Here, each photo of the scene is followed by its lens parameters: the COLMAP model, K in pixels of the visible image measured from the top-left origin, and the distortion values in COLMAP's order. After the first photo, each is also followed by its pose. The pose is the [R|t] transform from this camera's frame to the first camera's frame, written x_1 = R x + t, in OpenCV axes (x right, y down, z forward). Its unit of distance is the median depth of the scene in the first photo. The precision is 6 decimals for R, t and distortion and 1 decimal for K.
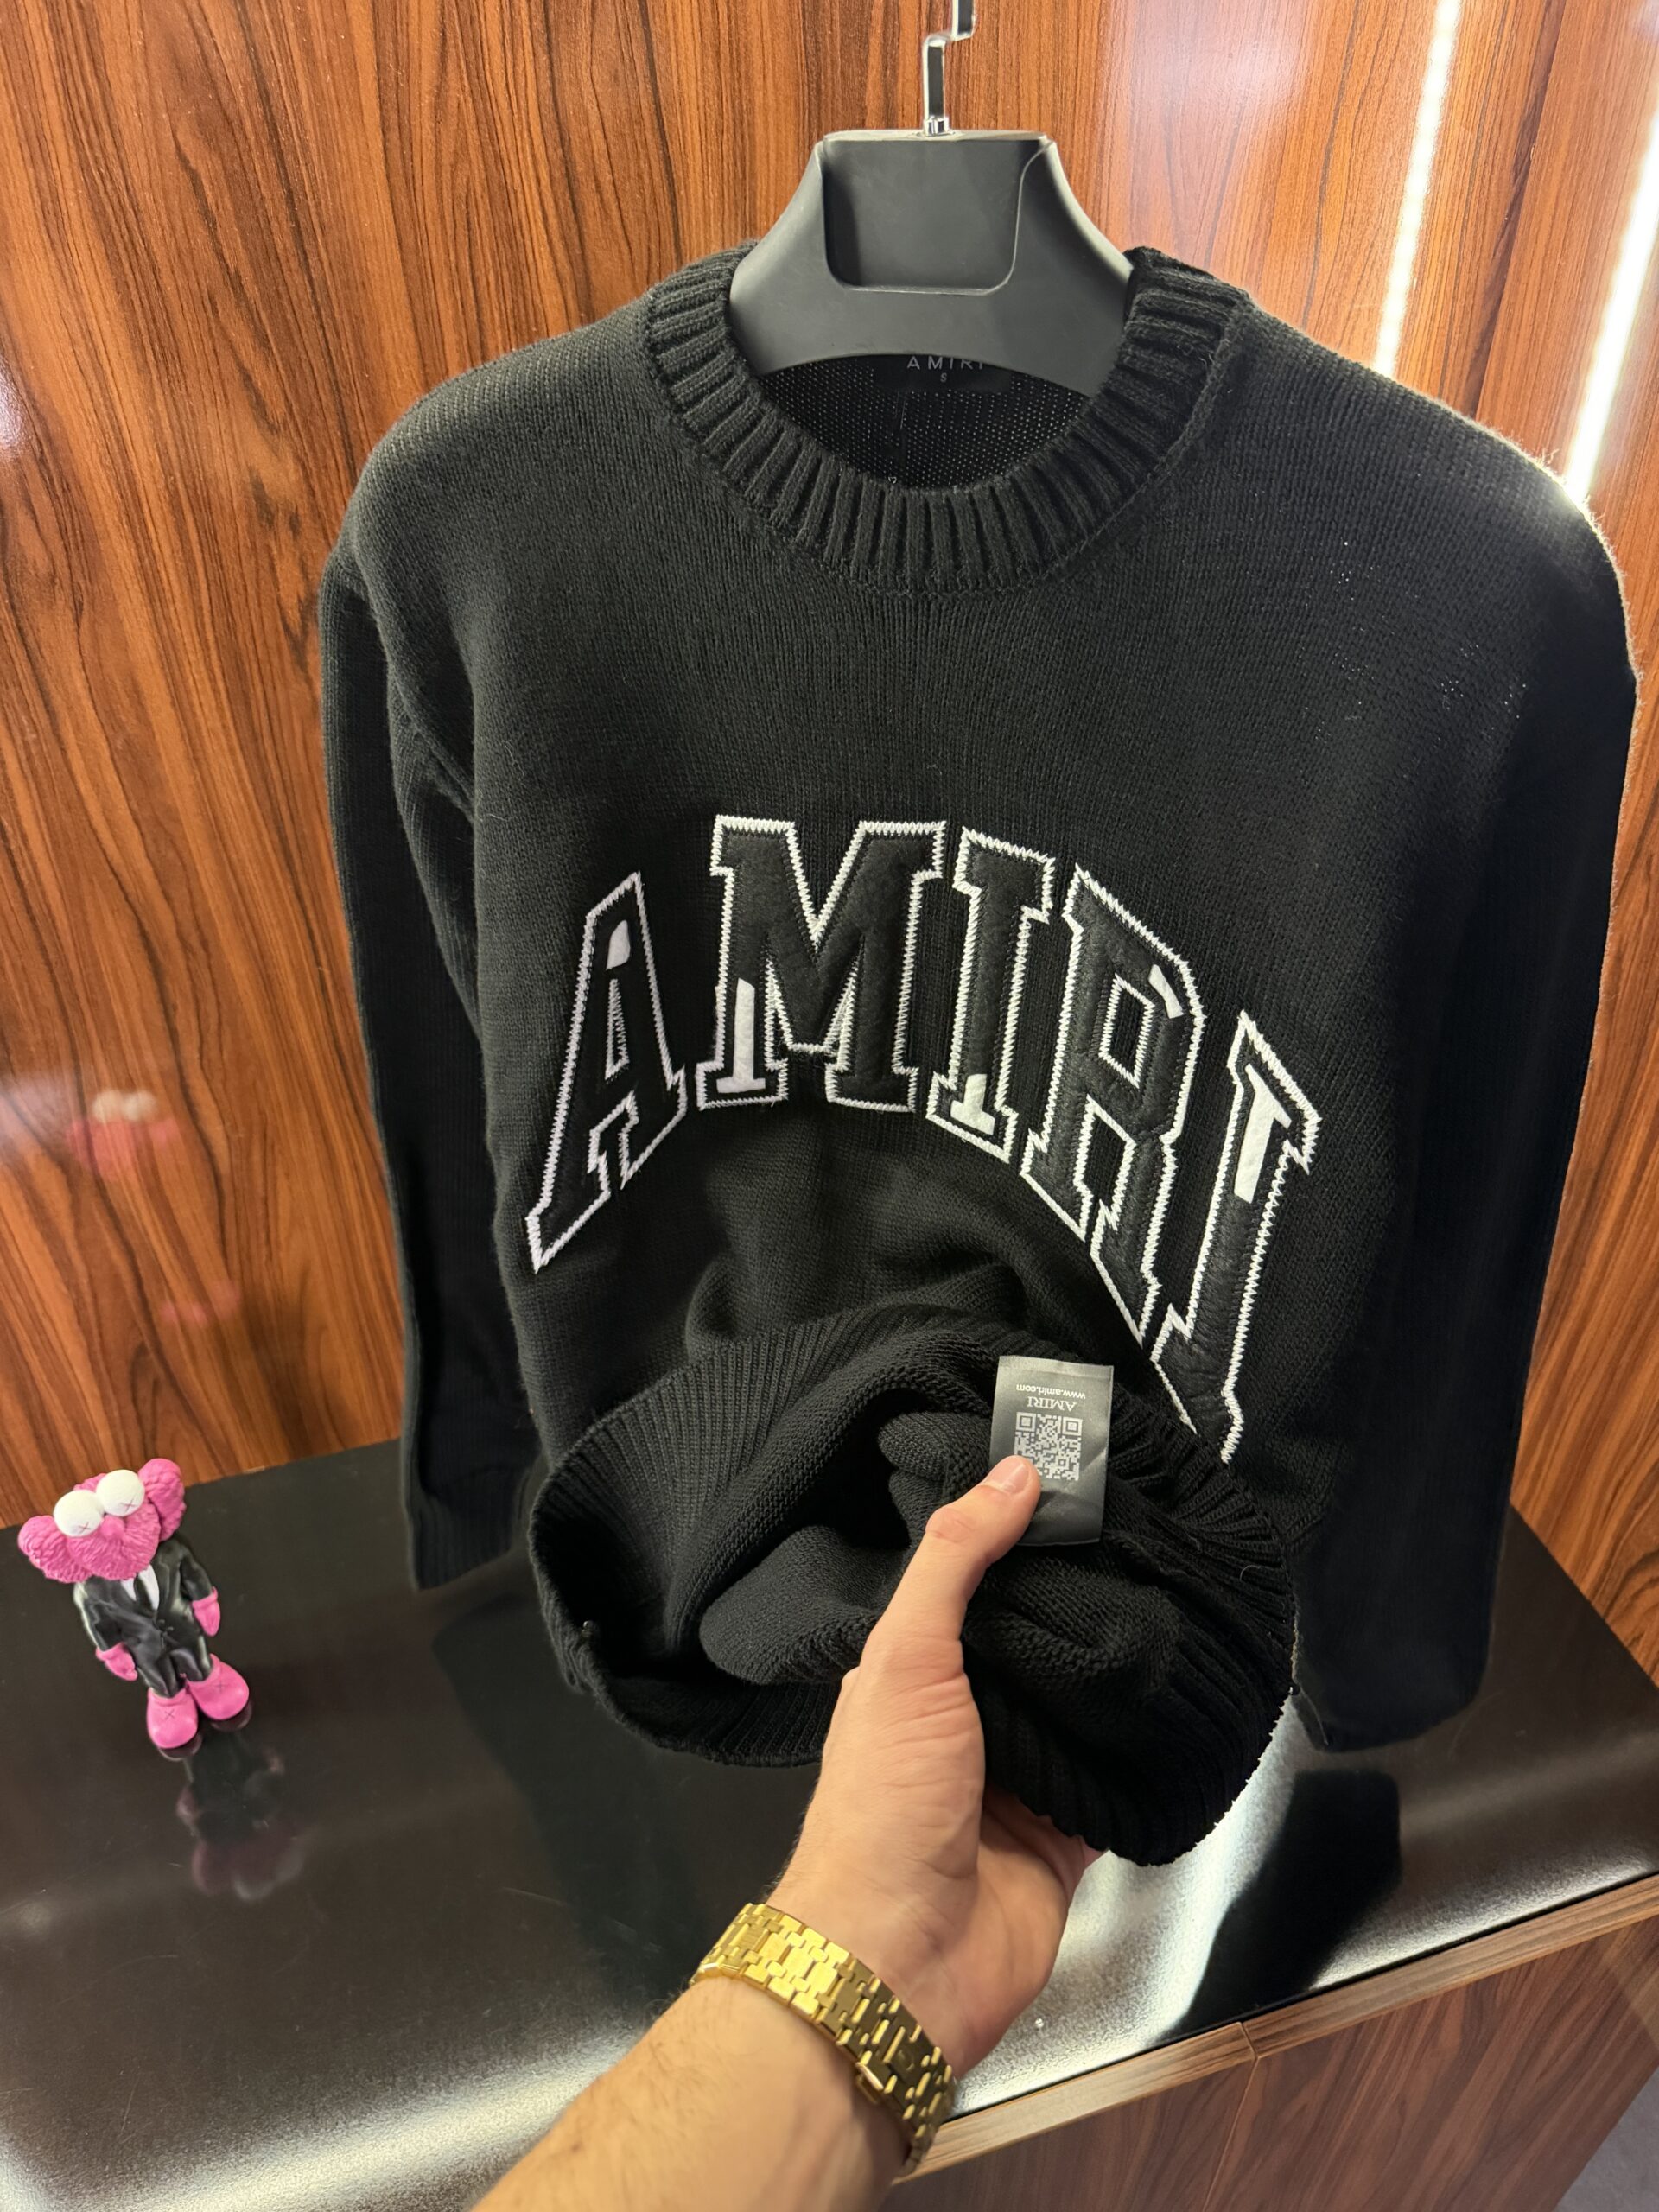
lens RADIAL K [[1589.8, 0, 834.3], [0, 1589.8, 1107.1], [0, 0, 1]] dist [-0.008273, -0.011898]
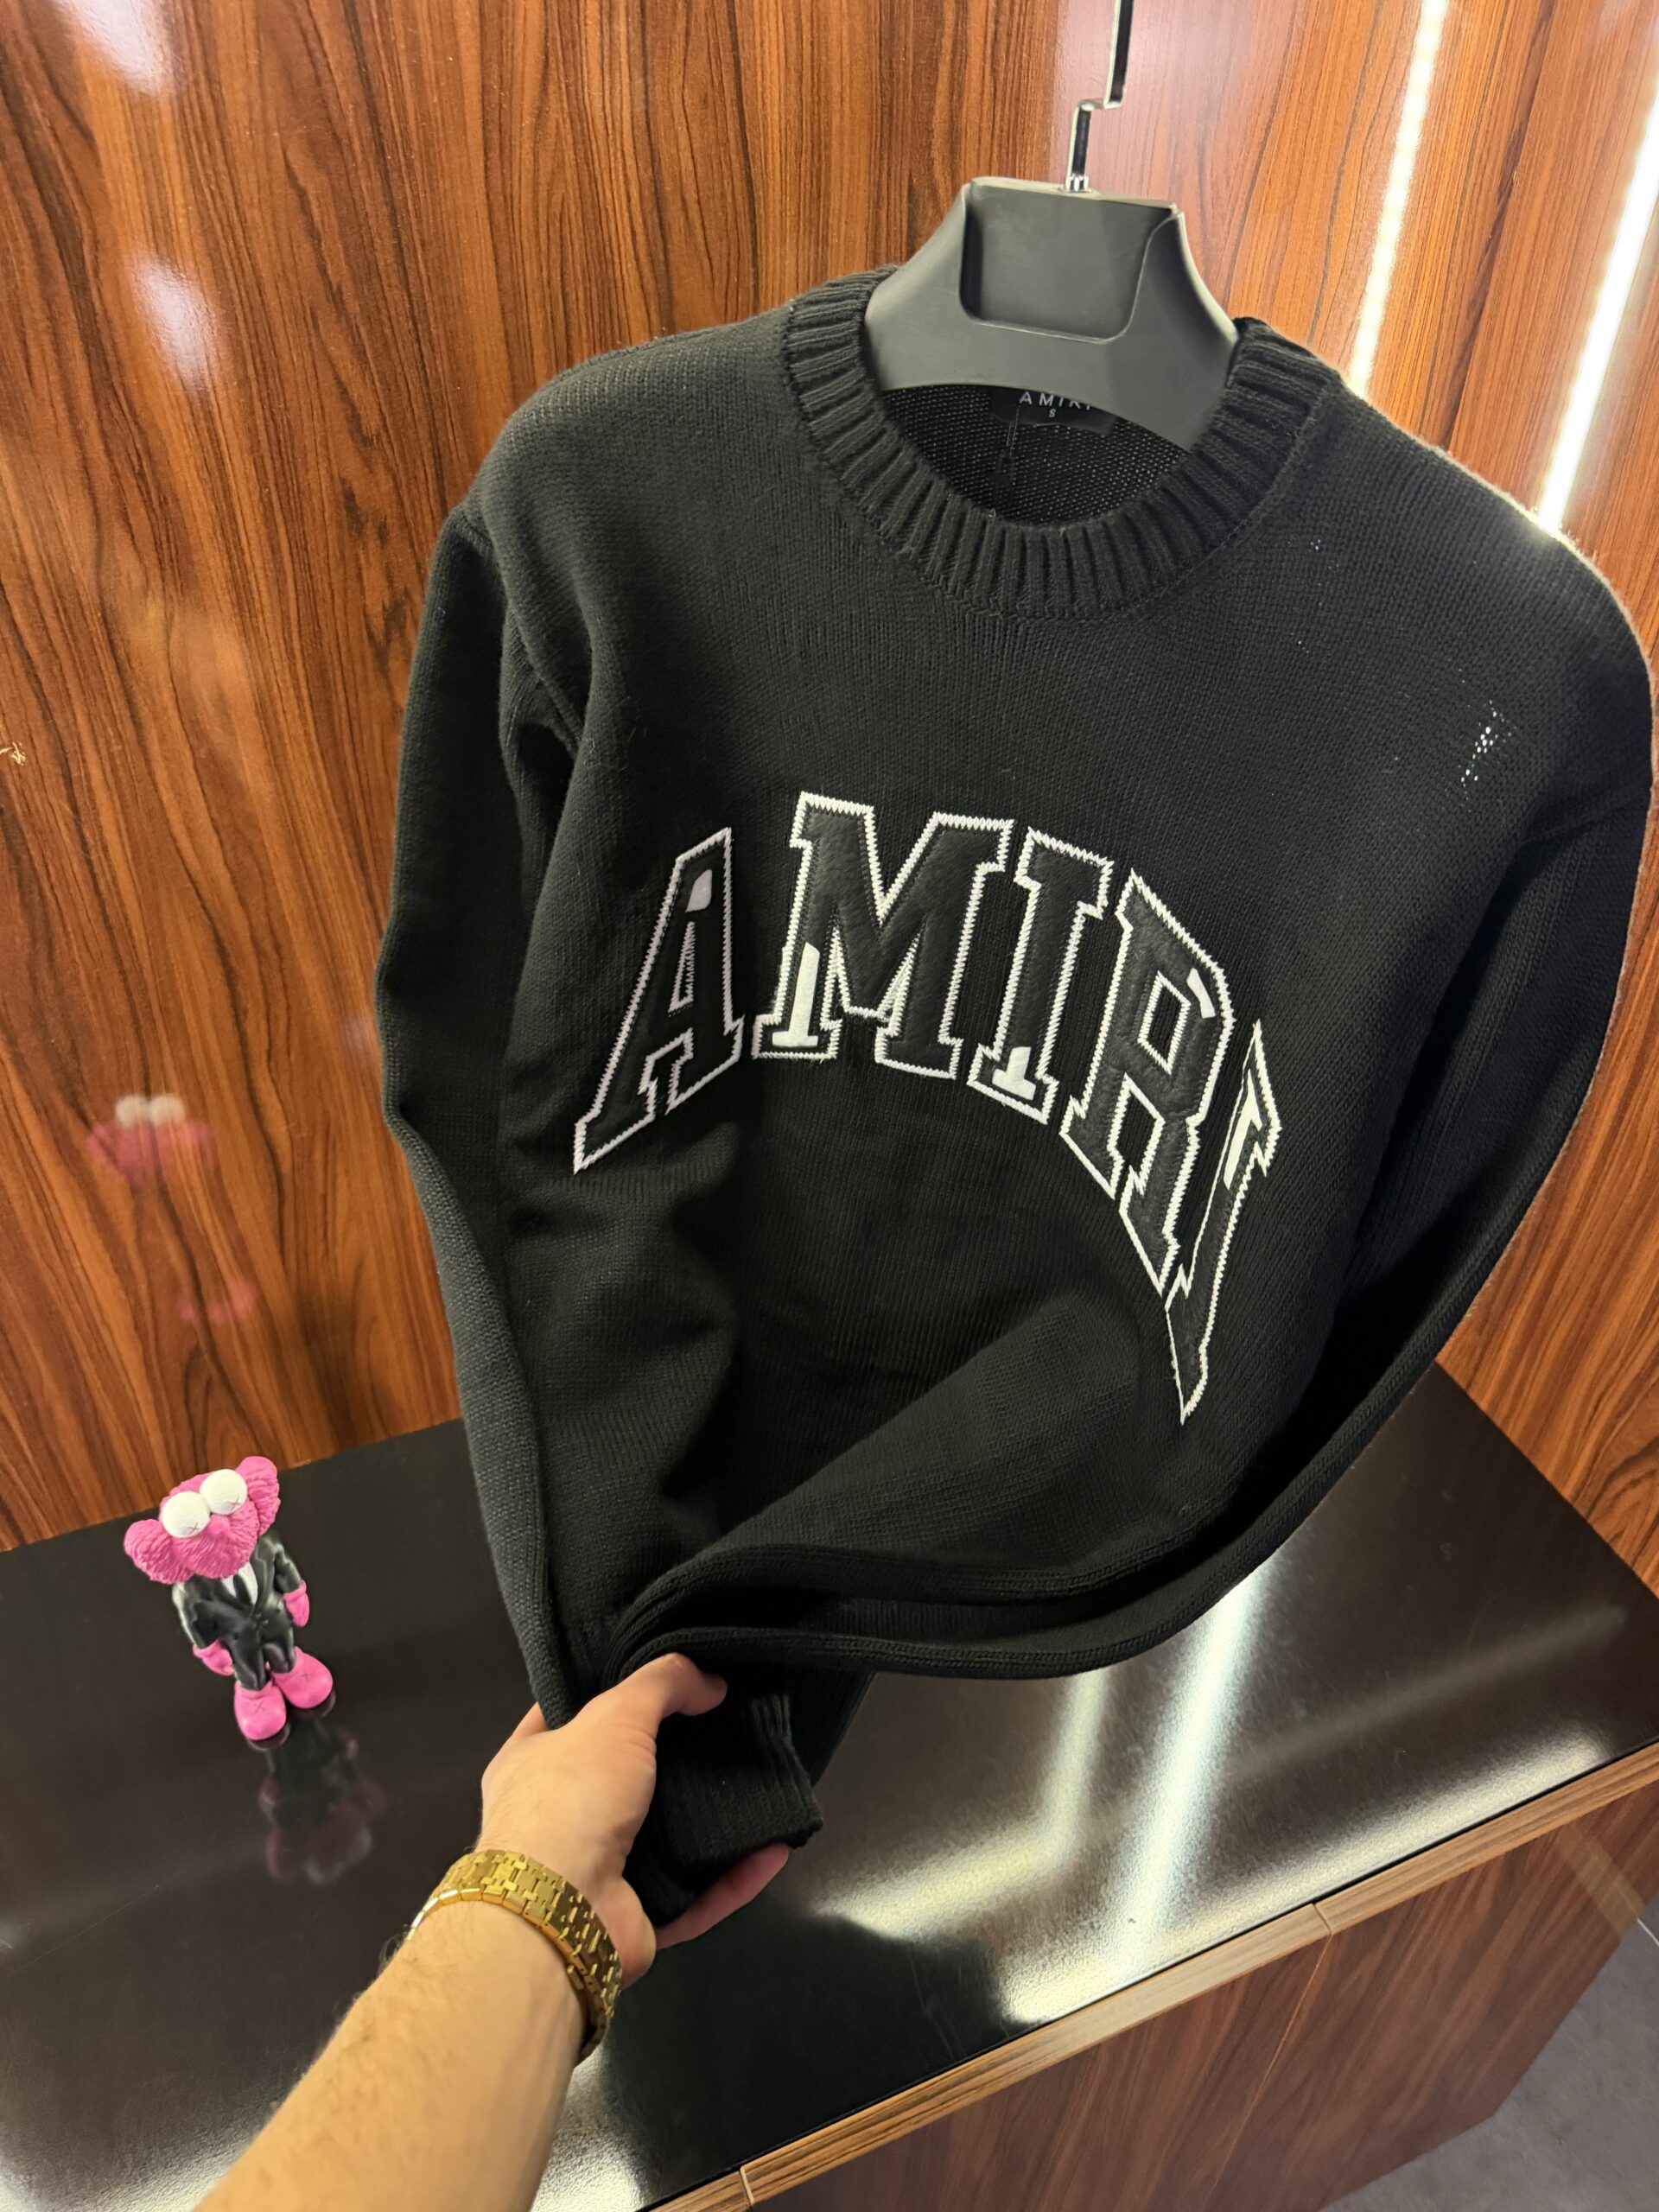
lens RADIAL K [[1589.8, 0, 842.9], [0, 1589.8, 1114.2], [0, 0, 1]] dist [-0.008273, -0.011898]
pose [[0.994400, -0.042430, 0.096791, -0.165642], [0.039898, 0.998813, 0.027948, -0.012729], [-0.097862, -0.023929, 0.994912, -0.051661]]
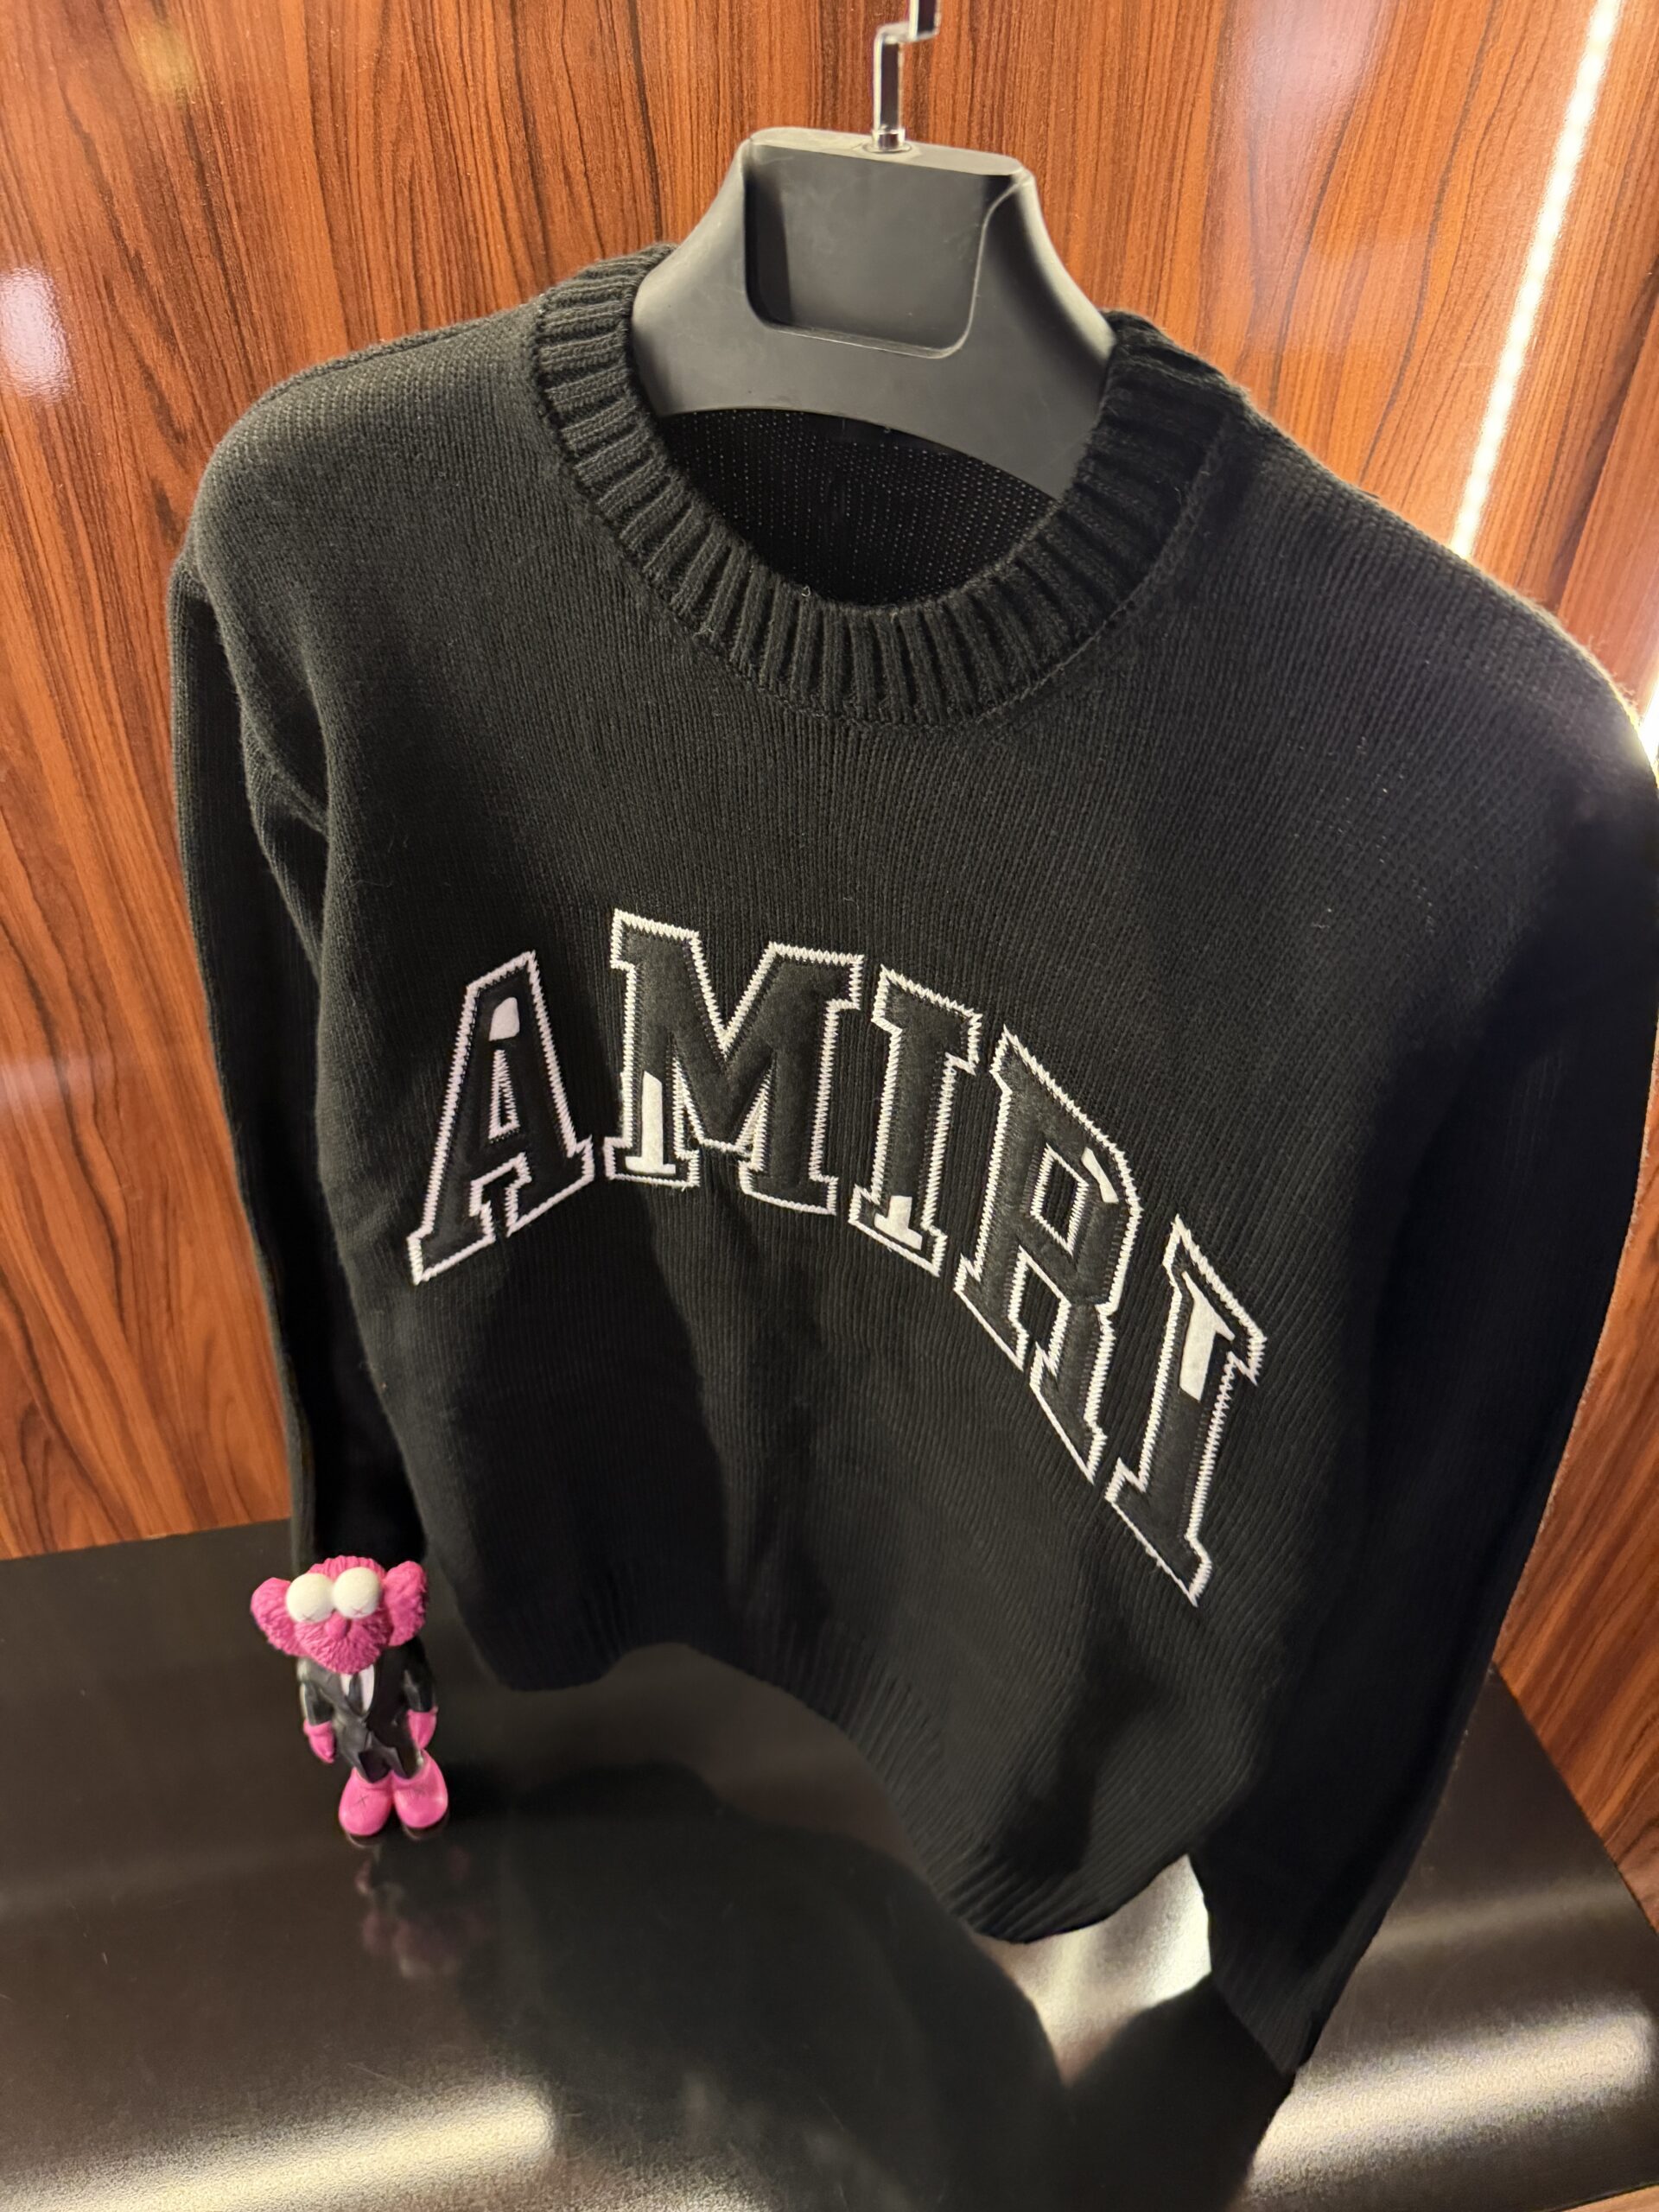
lens RADIAL K [[1589.8, 0, 827.0], [0, 1589.8, 1109.3], [0, 0, 1]] dist [-0.008273, -0.011898]
pose [[0.995606, 0.083989, -0.041411, 0.065005], [-0.083279, 0.996353, 0.018596, -0.105614], [0.042822, -0.015065, 0.998969, 0.142464]]
